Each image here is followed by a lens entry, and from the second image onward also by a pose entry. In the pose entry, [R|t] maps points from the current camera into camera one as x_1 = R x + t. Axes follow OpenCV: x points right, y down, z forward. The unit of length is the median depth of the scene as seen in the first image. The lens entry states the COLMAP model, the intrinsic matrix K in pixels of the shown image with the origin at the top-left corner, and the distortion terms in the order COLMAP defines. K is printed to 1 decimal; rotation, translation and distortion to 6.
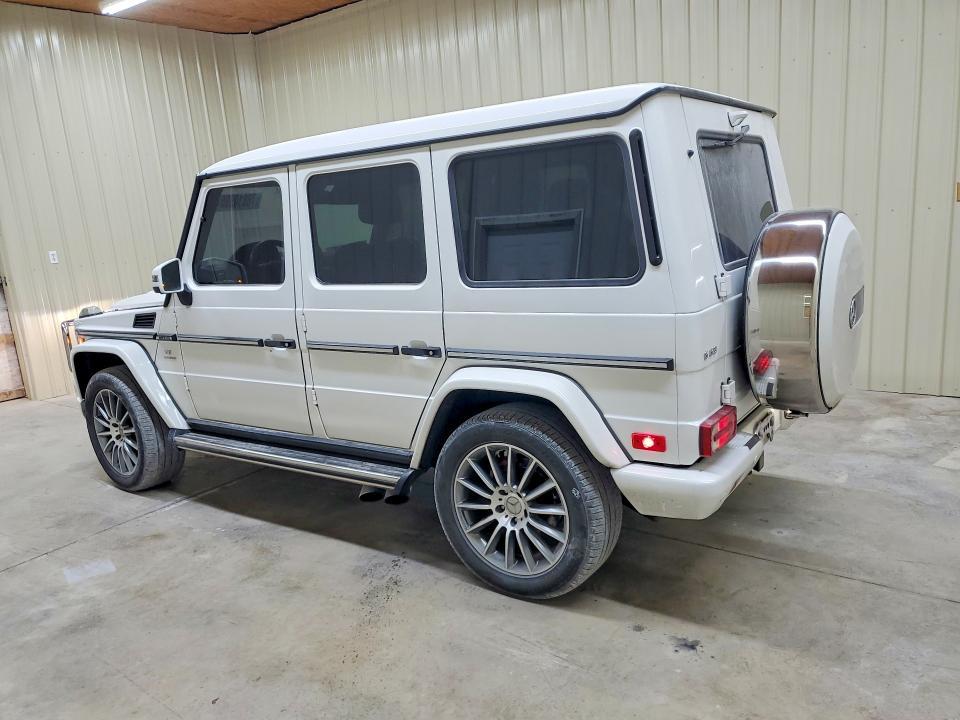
lens RADIAL K [[742.1, 0, 484.1], [0, 742.1, 364.6], [0, 0, 1]] dist [0.017012, 0.009362]
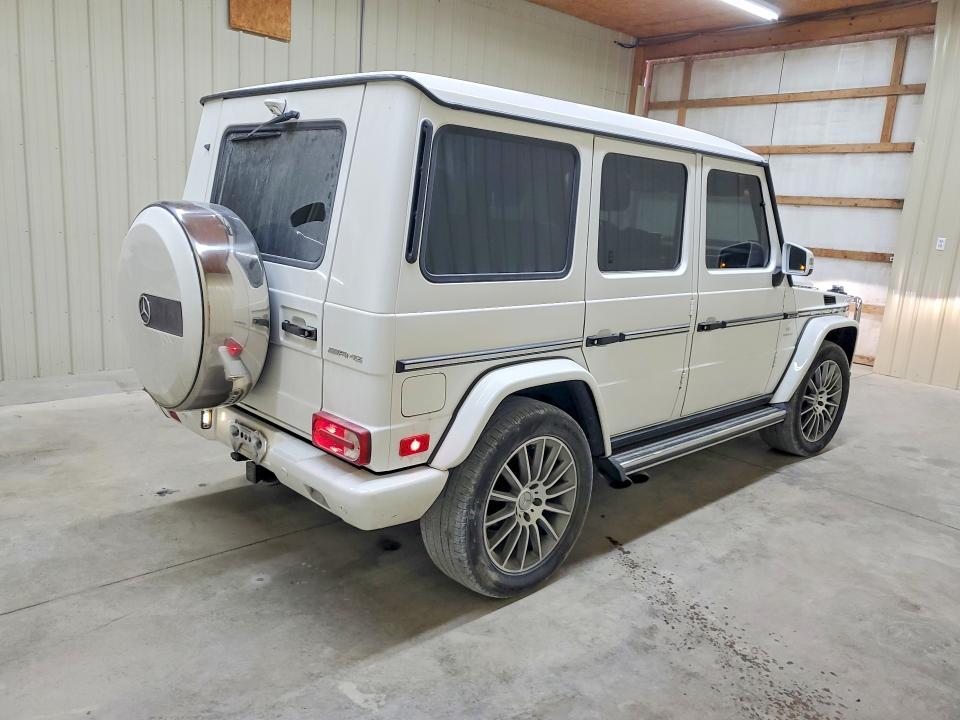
lens RADIAL K [[742.1, 0, 480.4], [0, 742.1, 357.2], [0, 0, 1]] dist [0.017012, 0.009362]
pose [[-0.184016, 0.262513, -0.947220, 1.284570], [-0.246482, 0.920561, 0.303009, -0.395480], [0.951517, 0.289231, -0.104694, 1.467400]]
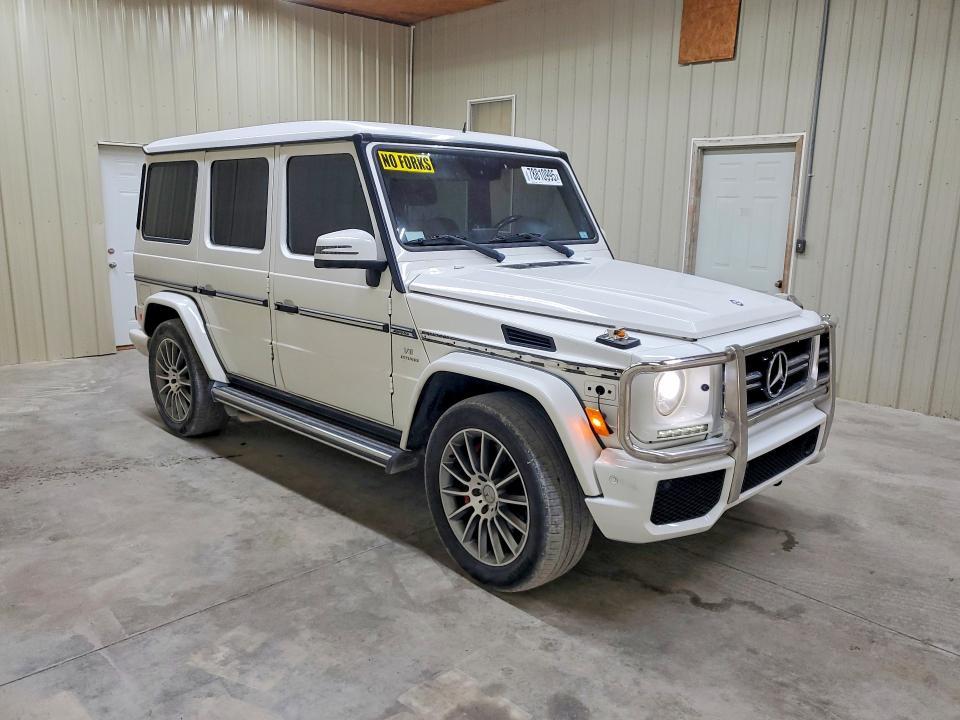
lens RADIAL K [[742.1, 0, 475.7], [0, 742.1, 358.4], [0, 0, 1]] dist [0.017012, 0.009362]
pose [[-0.985244, 0.028203, 0.168813, -0.559384], [0.091831, 0.919445, 0.382344, -0.545322], [-0.144432, 0.392205, -0.908468, 2.875144]]
